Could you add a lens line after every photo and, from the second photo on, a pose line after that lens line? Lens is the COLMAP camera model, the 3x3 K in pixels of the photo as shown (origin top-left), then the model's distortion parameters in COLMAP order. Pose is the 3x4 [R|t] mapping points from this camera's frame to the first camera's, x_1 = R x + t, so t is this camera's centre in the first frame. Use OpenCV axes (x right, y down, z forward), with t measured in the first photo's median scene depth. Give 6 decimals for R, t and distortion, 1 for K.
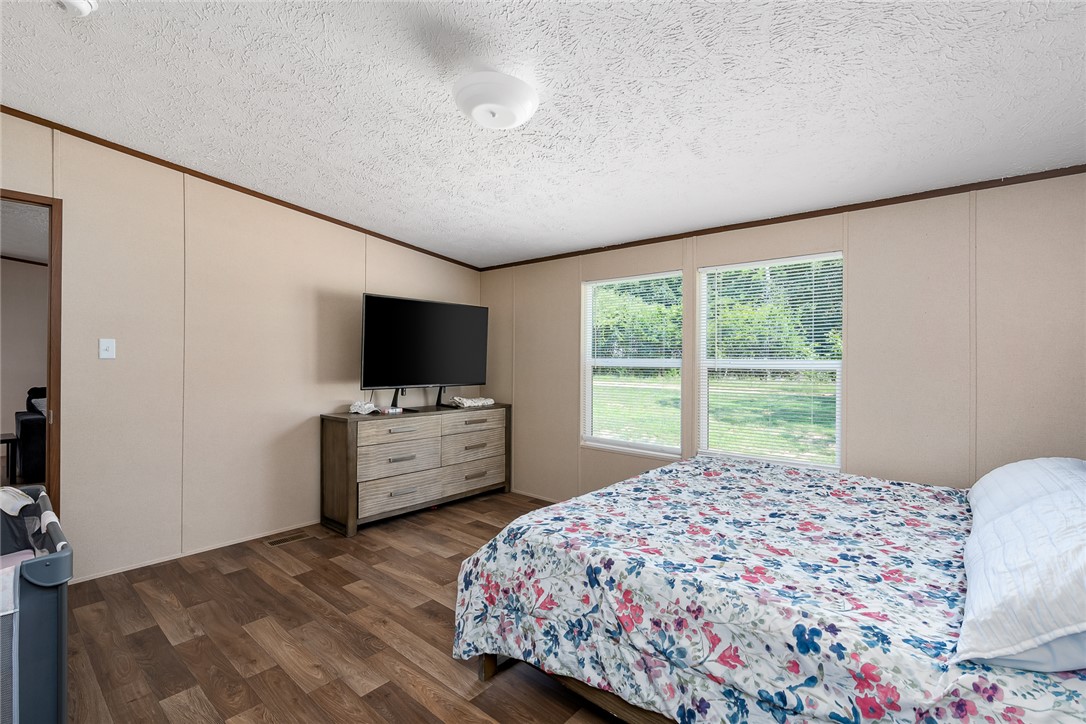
lens RADIAL K [[503.0, 0, 543.0], [0, 503.0, 362.0], [0, 0, 1]] dist [-0.001523, -0.000323]
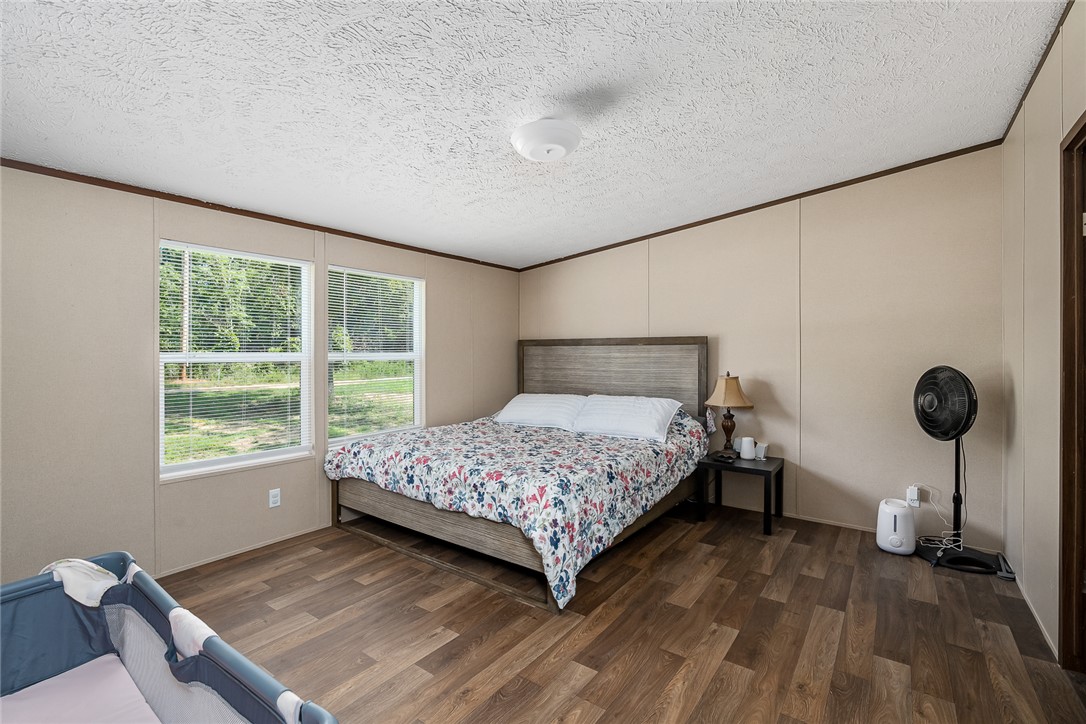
lens RADIAL K [[503.0, 0, 543.0], [0, 503.0, 362.0], [0, 0, 1]] dist [-0.001523, -0.000323]
pose [[-0.099579, -0.026906, 0.994666, -1.372480], [0.011620, 0.999535, 0.028201, -0.021469], [-0.994962, 0.014367, -0.099220, 1.195542]]
